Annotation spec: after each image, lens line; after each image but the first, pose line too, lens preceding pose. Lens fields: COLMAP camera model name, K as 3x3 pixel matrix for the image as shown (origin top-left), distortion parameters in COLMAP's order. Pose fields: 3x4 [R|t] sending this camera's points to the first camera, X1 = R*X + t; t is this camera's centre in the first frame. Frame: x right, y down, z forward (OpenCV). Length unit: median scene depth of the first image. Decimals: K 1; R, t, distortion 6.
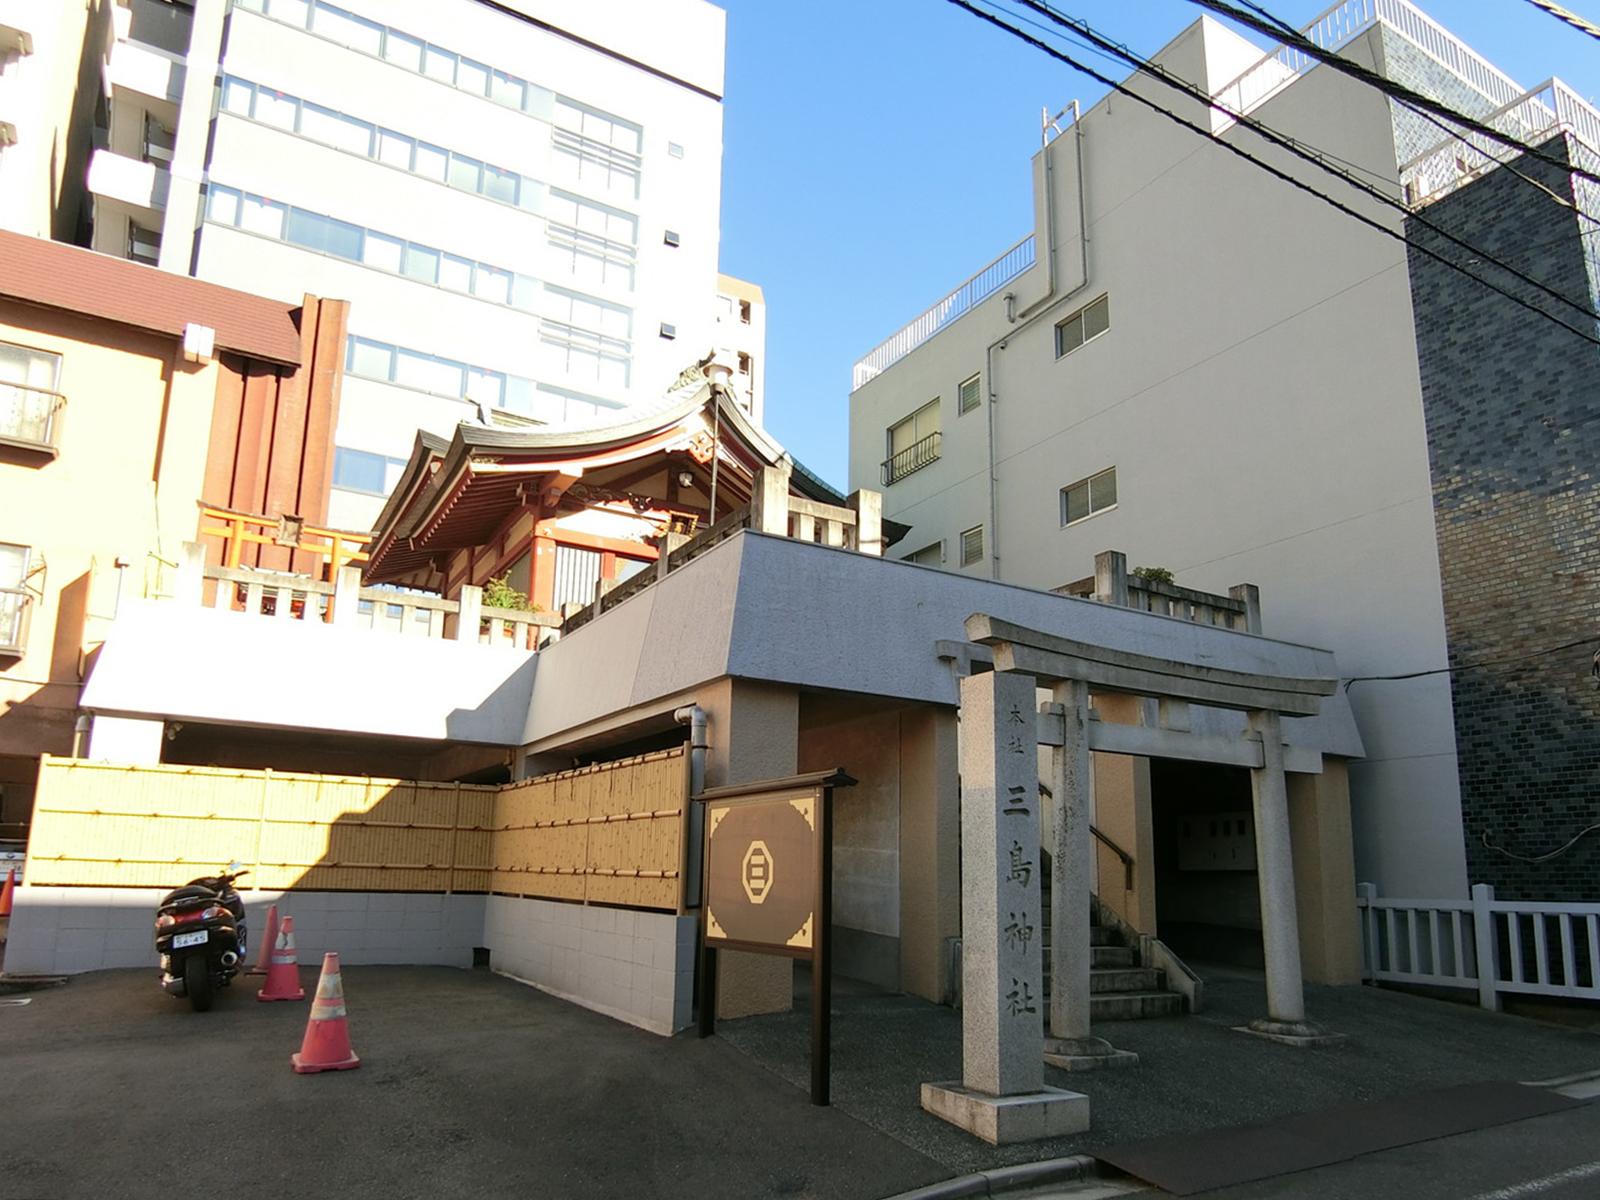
lens RADIAL K [[1047.7, 0, 797.9], [0, 1047.7, 697.1], [0, 0, 1]] dist [-0.023645, 0.000274]
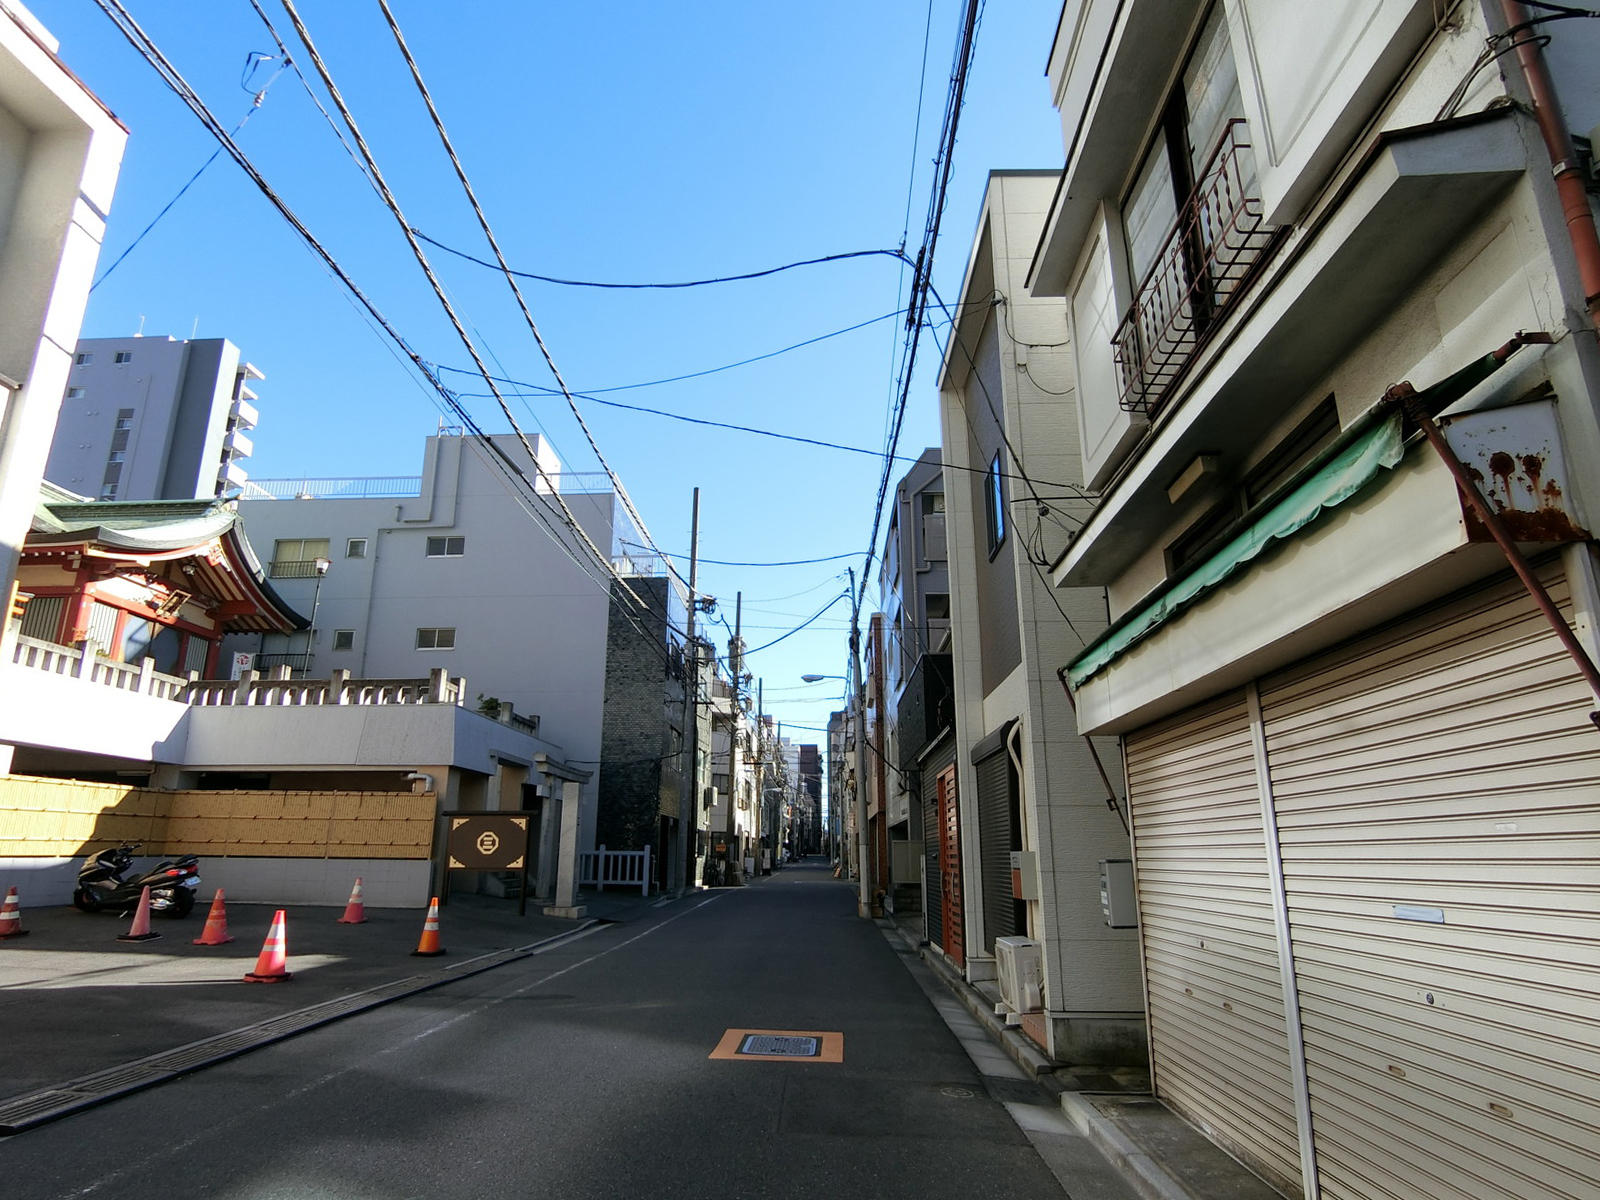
lens RADIAL K [[905.4, 0, 800.0], [0, 905.4, 600.0], [0, 0, 1]] dist [0.002352, 0.001583]
pose [[0.516751, 0.212557, 0.829329, -1.069527], [-0.142609, 0.976527, -0.161425, -0.123493], [-0.844175, -0.034853, 0.534934, -0.621750]]
